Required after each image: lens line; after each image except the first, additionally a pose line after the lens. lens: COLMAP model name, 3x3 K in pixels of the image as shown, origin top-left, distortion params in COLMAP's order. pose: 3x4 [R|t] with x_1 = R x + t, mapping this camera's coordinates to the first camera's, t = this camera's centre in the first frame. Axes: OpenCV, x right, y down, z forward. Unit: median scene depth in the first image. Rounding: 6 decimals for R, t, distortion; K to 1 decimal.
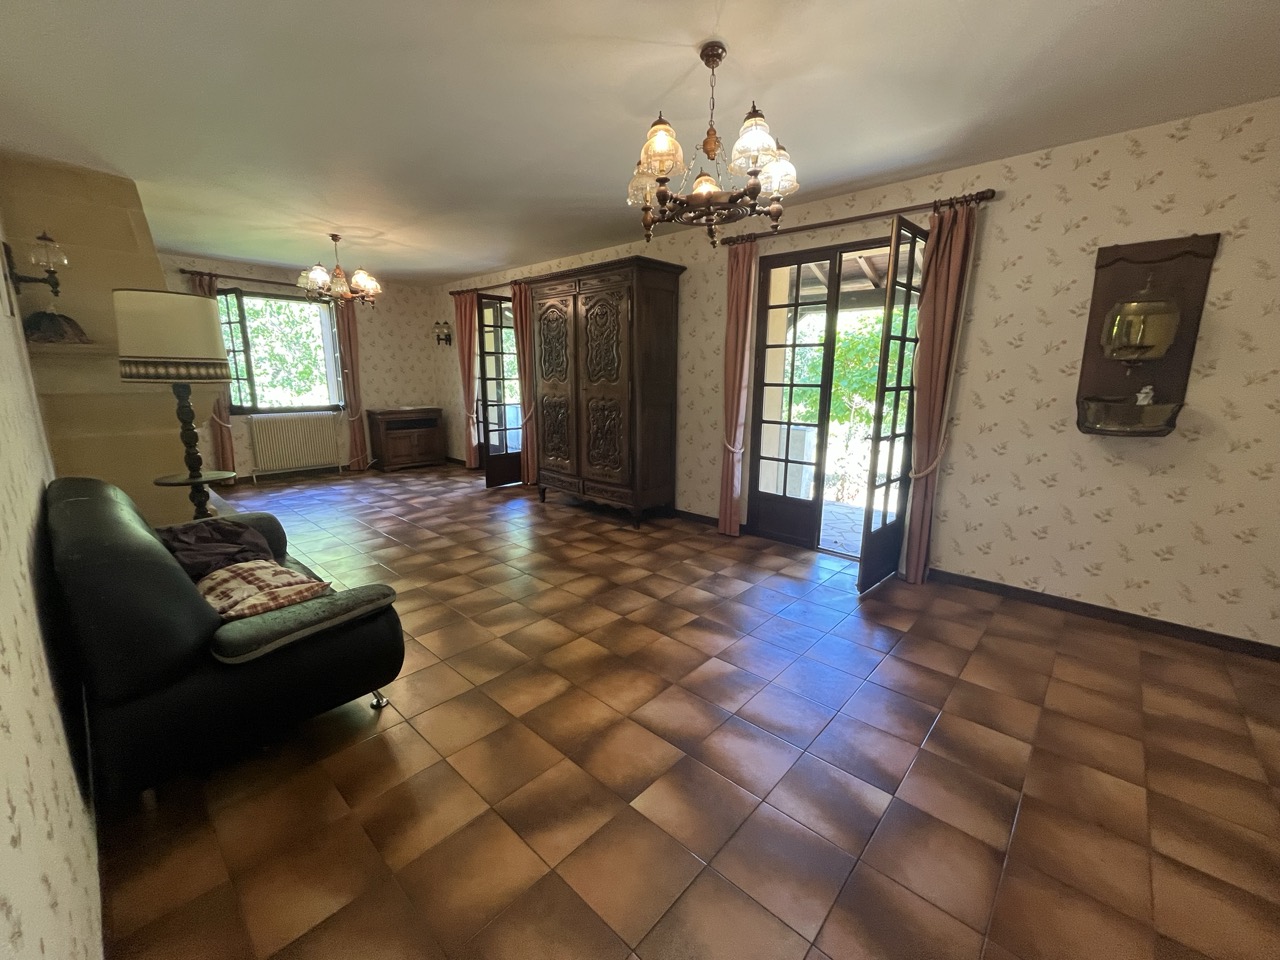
lens RADIAL K [[516.9, 0, 639.2], [0, 516.9, 484.9], [0, 0, 1]] dist [-0.003574, -0.000081]
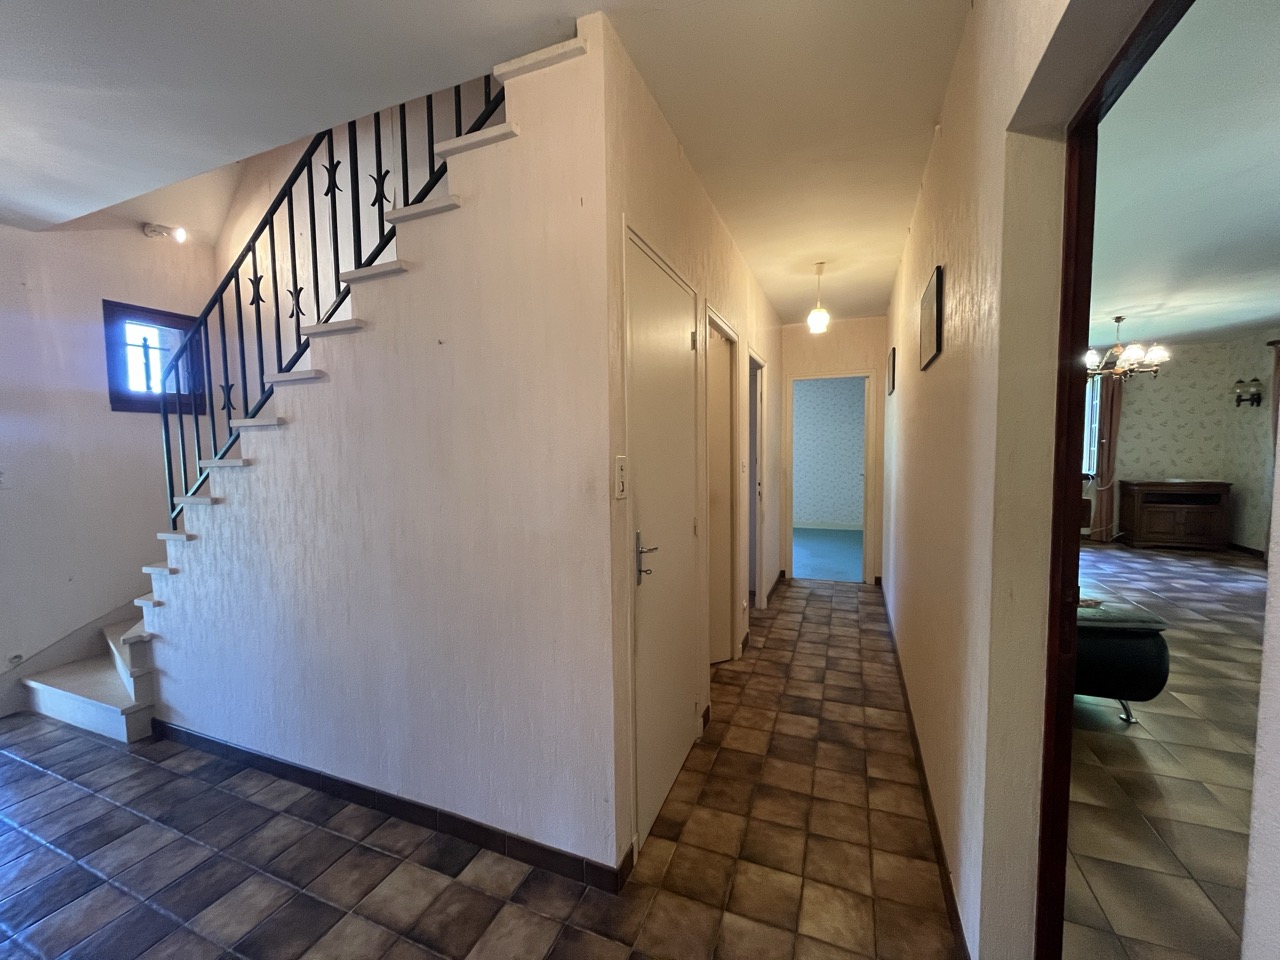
lens RADIAL K [[516.9, 0, 639.5], [0, 516.9, 482.1], [0, 0, 1]] dist [-0.003574, -0.000081]
pose [[0.353207, 0.047818, -0.934322, 0.084061], [-0.179407, 0.983620, -0.017481, 0.057658], [0.918182, 0.173798, 0.356001, -0.263829]]
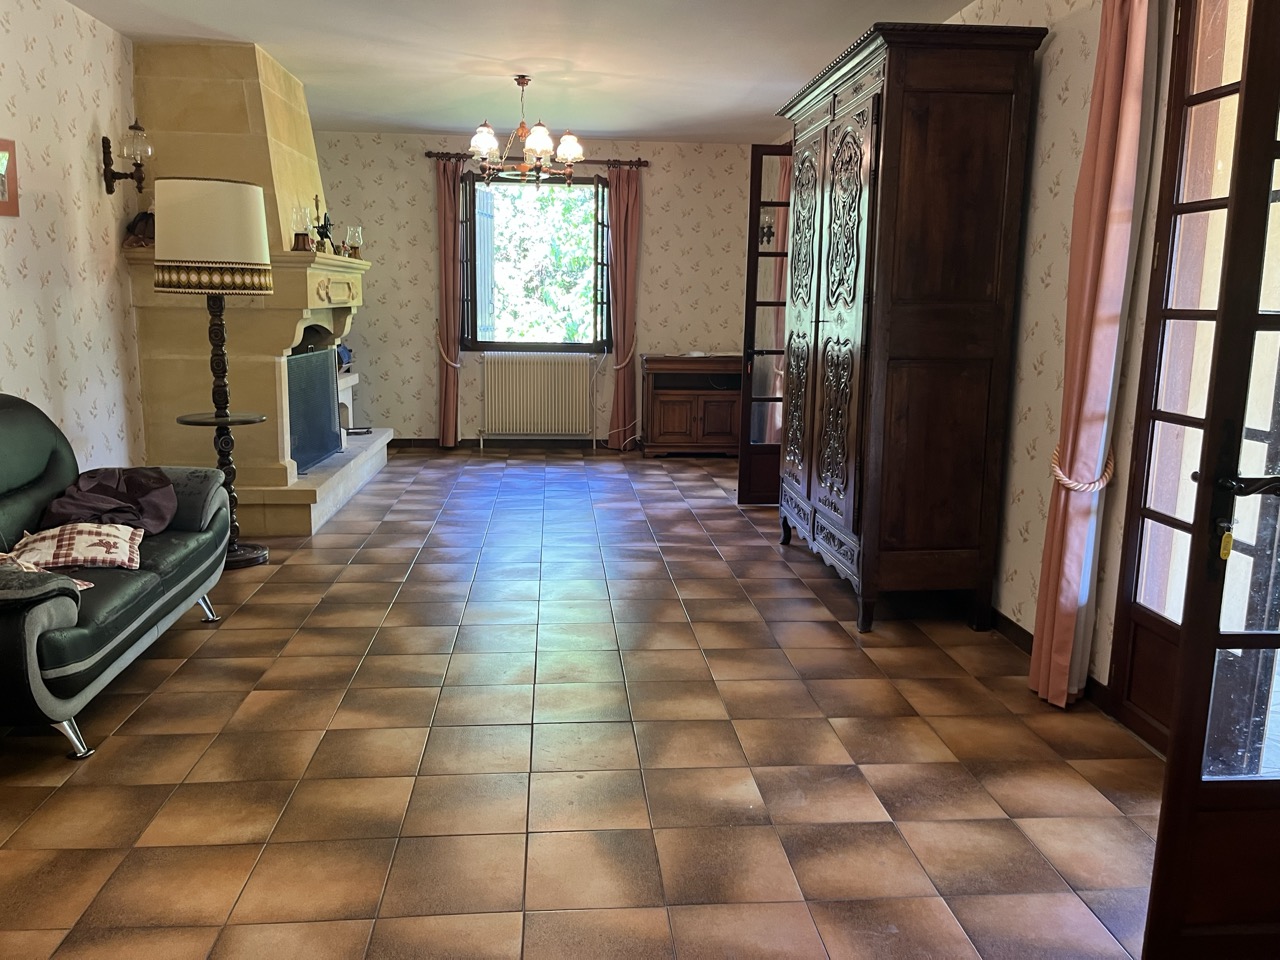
lens RADIAL K [[970.6, 0, 644.4], [0, 970.6, 474.5], [0, 0, 1]] dist [0.044167, -0.060560]
pose [[0.738922, 0.124073, -0.662269, 0.431963], [-0.151986, 0.988260, 0.015568, -0.036425], [0.656426, 0.089152, 0.749104, 0.249615]]
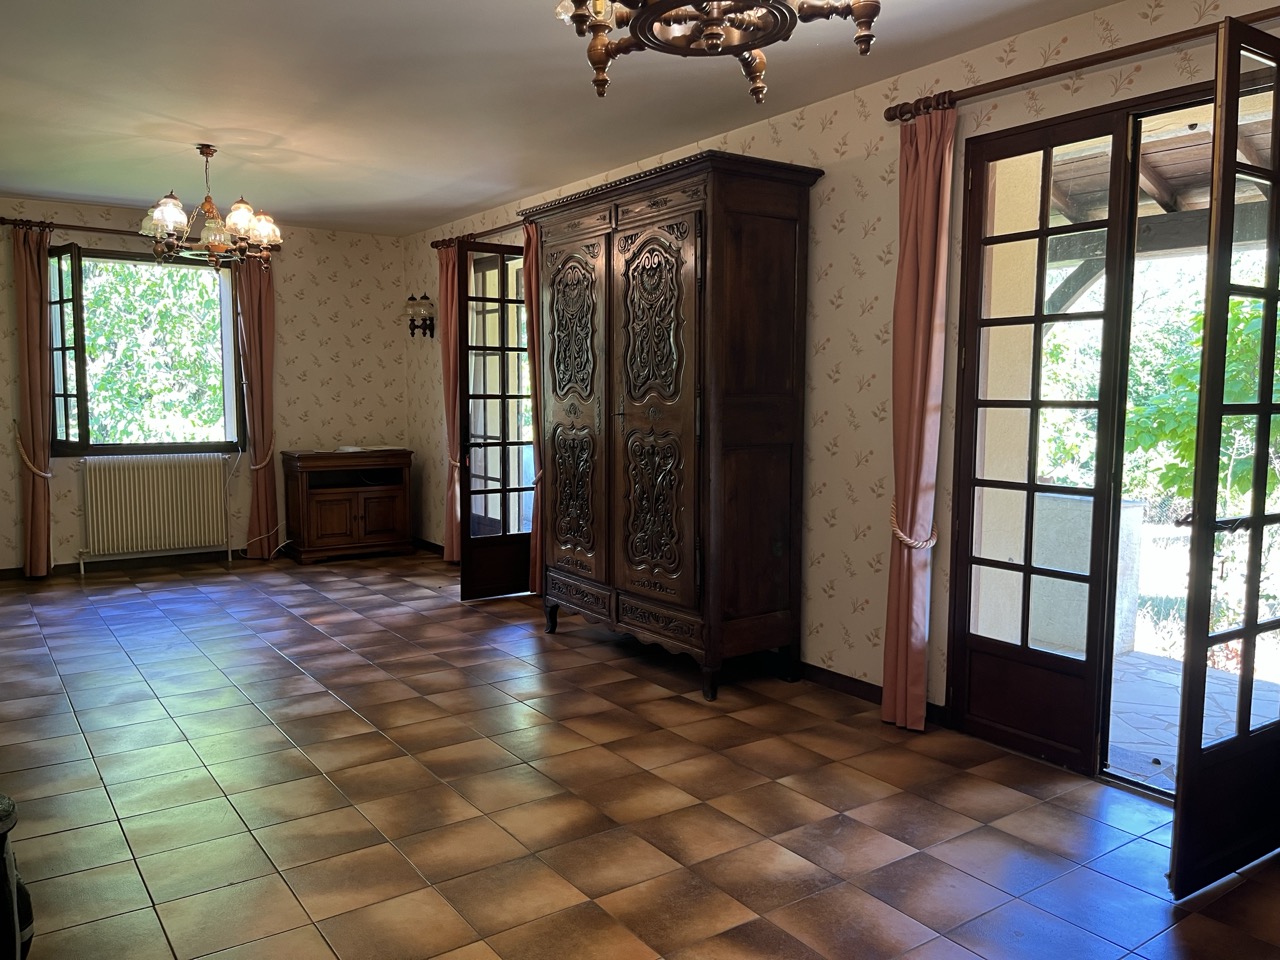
lens RADIAL K [[970.6, 0, 648.5], [0, 970.6, 495.1], [0, 0, 1]] dist [0.044167, -0.060560]
pose [[0.978651, 0.019579, -0.204595, 0.130440], [-0.041644, 0.993694, -0.104103, -0.008000], [0.201267, 0.110400, 0.973295, 0.093779]]
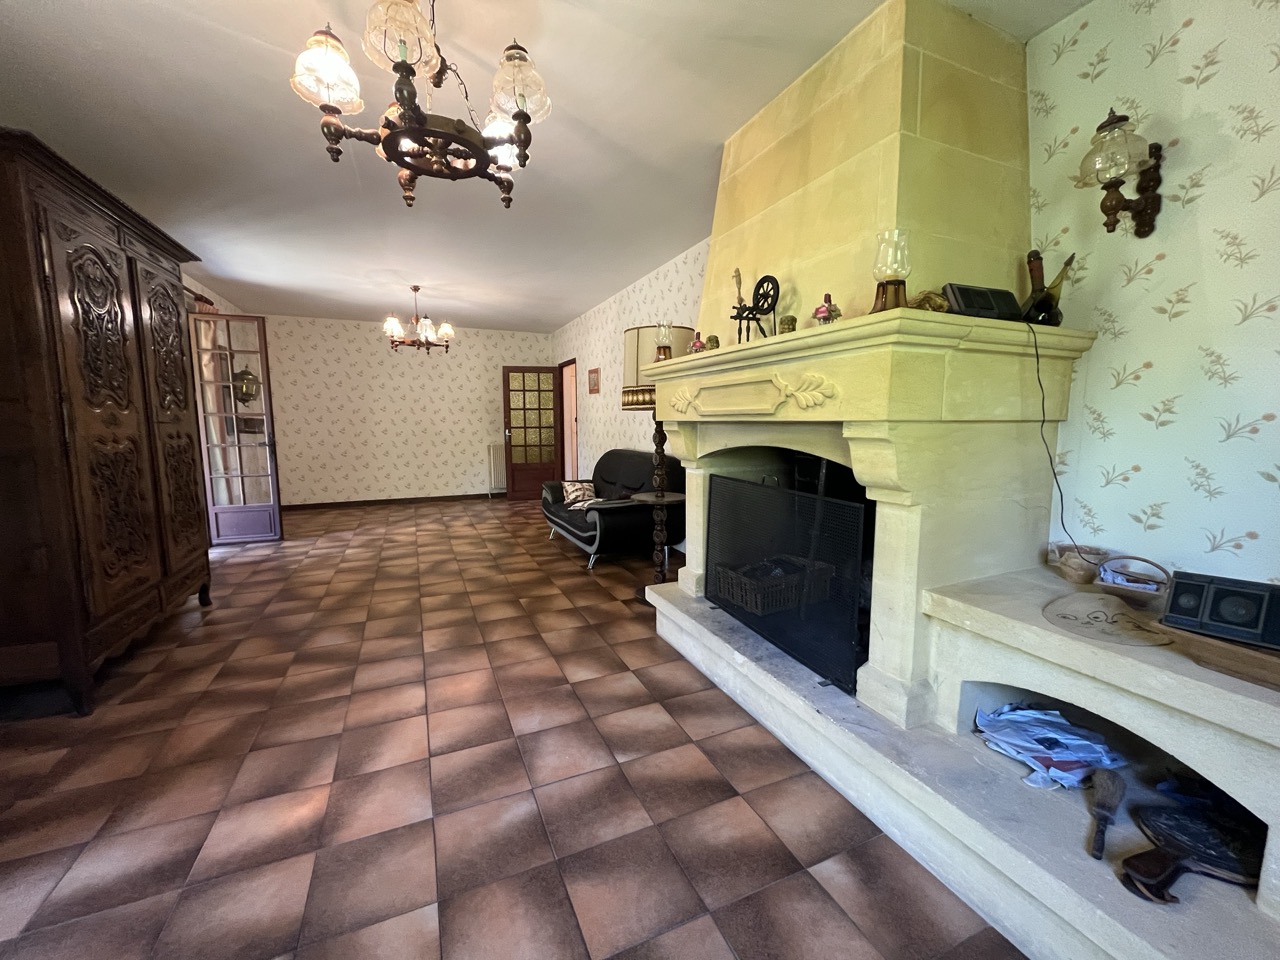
lens RADIAL K [[516.9, 0, 637.4], [0, 516.9, 483.7], [0, 0, 1]] dist [-0.003574, -0.000081]
pose [[-0.915390, -0.053955, 0.398935, -0.933600], [0.082413, 0.944873, 0.316895, -0.288234], [-0.394041, 0.322960, -0.860481, 1.455100]]
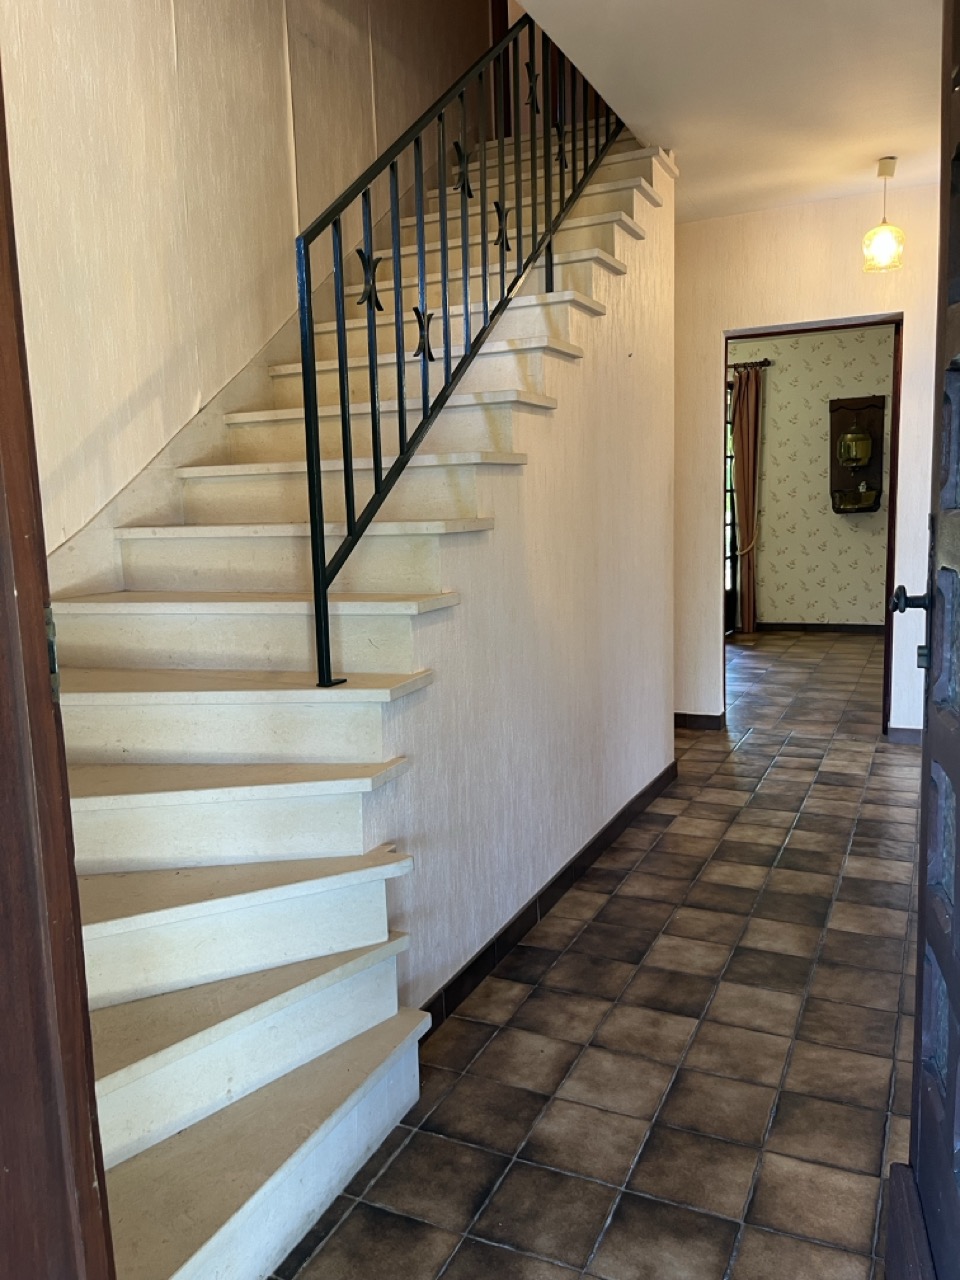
lens RADIAL K [[970.6, 0, 483.5], [0, 970.6, 646.7], [0, 0, 1]] dist [0.044167, -0.060560]
pose [[0.951996, -0.076323, 0.296443, -0.719266], [0.097435, 0.993603, -0.057086, 0.246318], [-0.290190, 0.083230, 0.953343, -0.996713]]
